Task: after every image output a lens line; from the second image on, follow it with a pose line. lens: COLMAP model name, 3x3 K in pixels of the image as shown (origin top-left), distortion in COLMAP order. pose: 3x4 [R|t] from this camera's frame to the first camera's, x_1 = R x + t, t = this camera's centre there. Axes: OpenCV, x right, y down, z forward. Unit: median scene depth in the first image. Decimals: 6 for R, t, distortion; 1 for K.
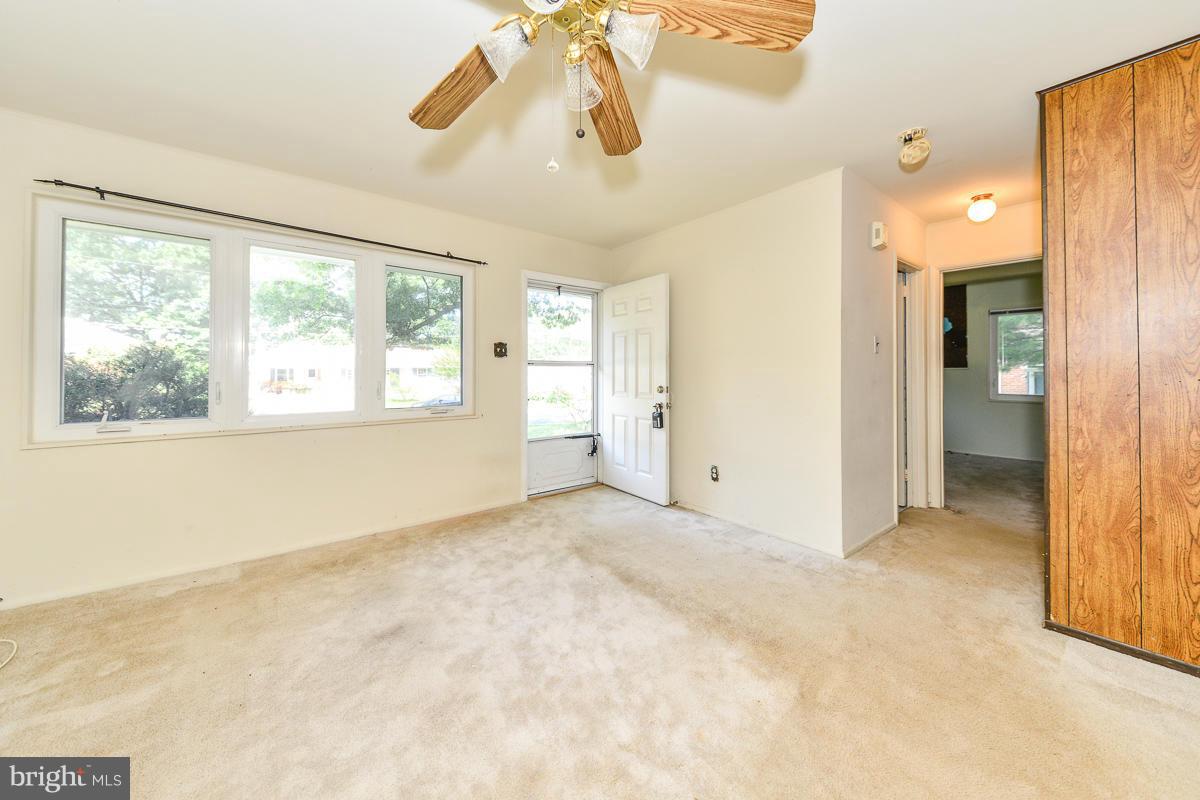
lens RADIAL K [[433.5, 0, 604.9], [0, 433.5, 368.2], [0, 0, 1]] dist [0.008015, -0.001927]
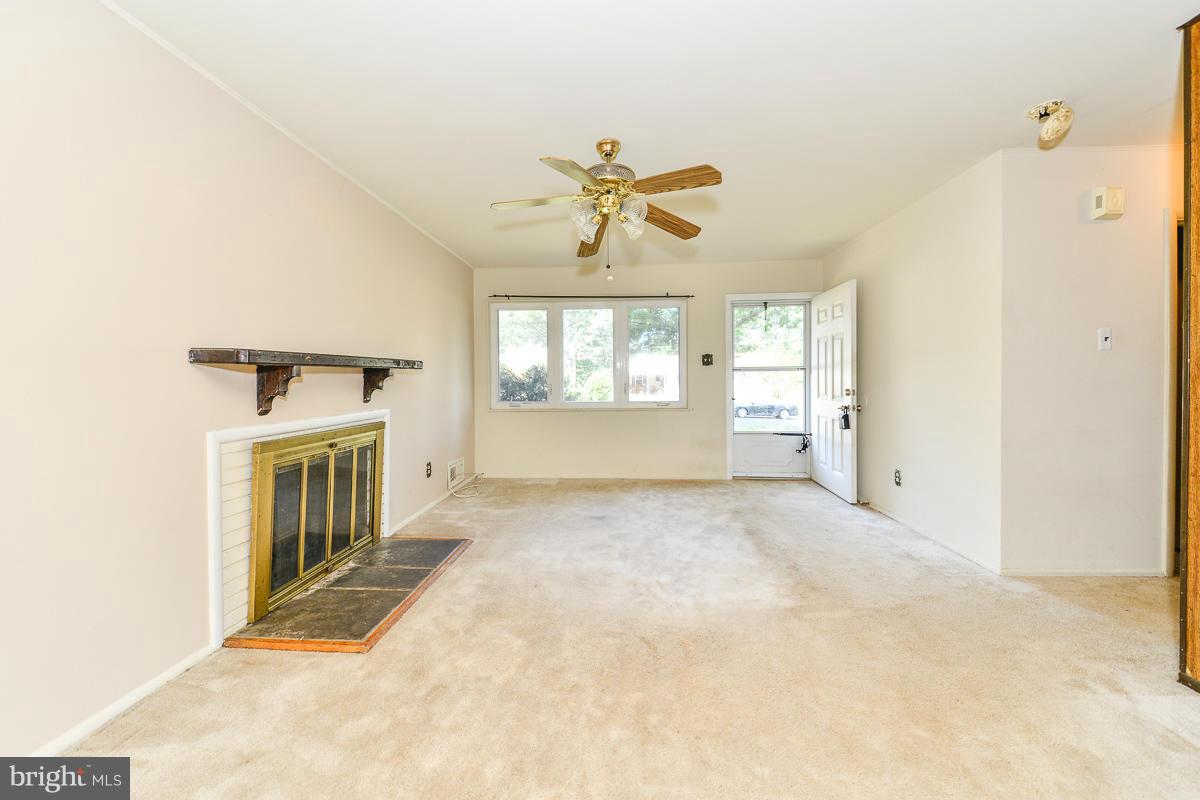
lens RADIAL K [[430.2, 0, 598.6], [0, 430.2, 381.8], [0, 0, 1]] dist [-0.003587, -0.000351]
pose [[0.735476, 0.000698, -0.677551, 0.399638], [0.012891, 0.999804, 0.015022, -0.000238], [0.677428, -0.019783, 0.735323, -0.177573]]
